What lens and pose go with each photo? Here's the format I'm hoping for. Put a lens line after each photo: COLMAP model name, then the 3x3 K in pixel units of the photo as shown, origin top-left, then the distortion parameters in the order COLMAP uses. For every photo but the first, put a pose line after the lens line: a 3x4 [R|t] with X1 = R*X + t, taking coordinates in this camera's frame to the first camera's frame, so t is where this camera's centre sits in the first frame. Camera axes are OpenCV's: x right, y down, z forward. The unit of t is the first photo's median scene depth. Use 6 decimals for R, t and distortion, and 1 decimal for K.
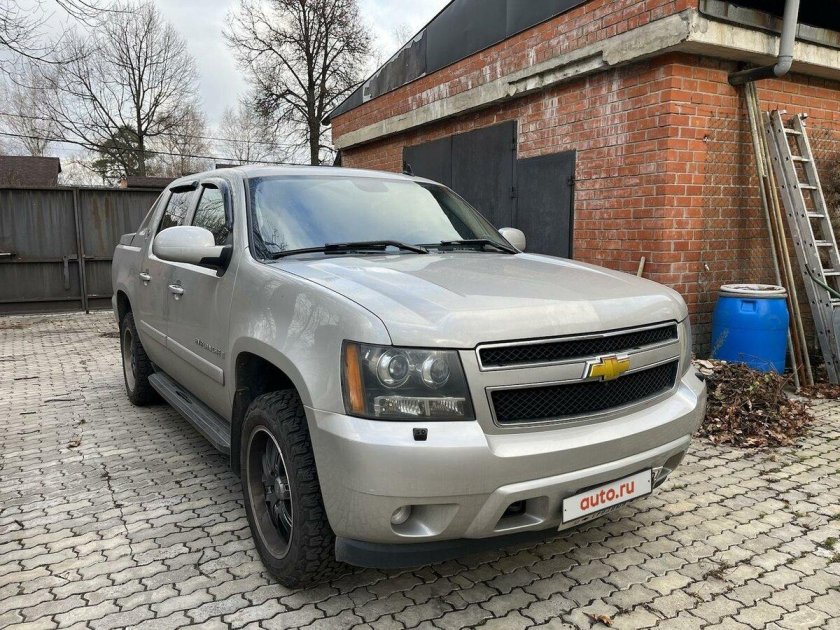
lens RADIAL K [[677.6, 0, 420.0], [0, 677.6, 315.0], [0, 0, 1]] dist [0.006903, -0.002569]
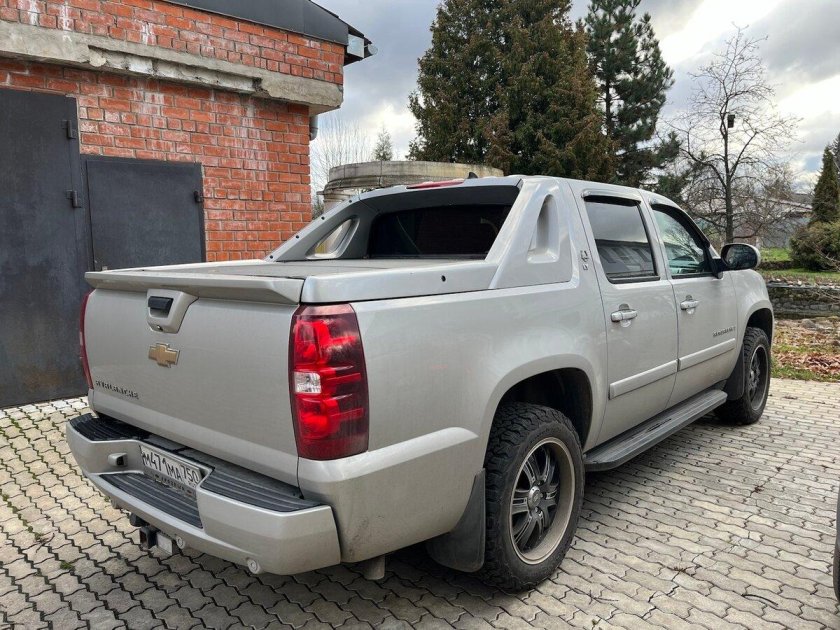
lens RADIAL K [[677.6, 0, 420.0], [0, 677.6, 315.0], [0, 0, 1]] dist [0.006903, -0.002569]
pose [[-0.302627, -0.095841, 0.948278, -0.798305], [0.126020, 0.982173, 0.139484, -0.146307], [-0.944741, 0.161713, -0.285154, 1.100048]]
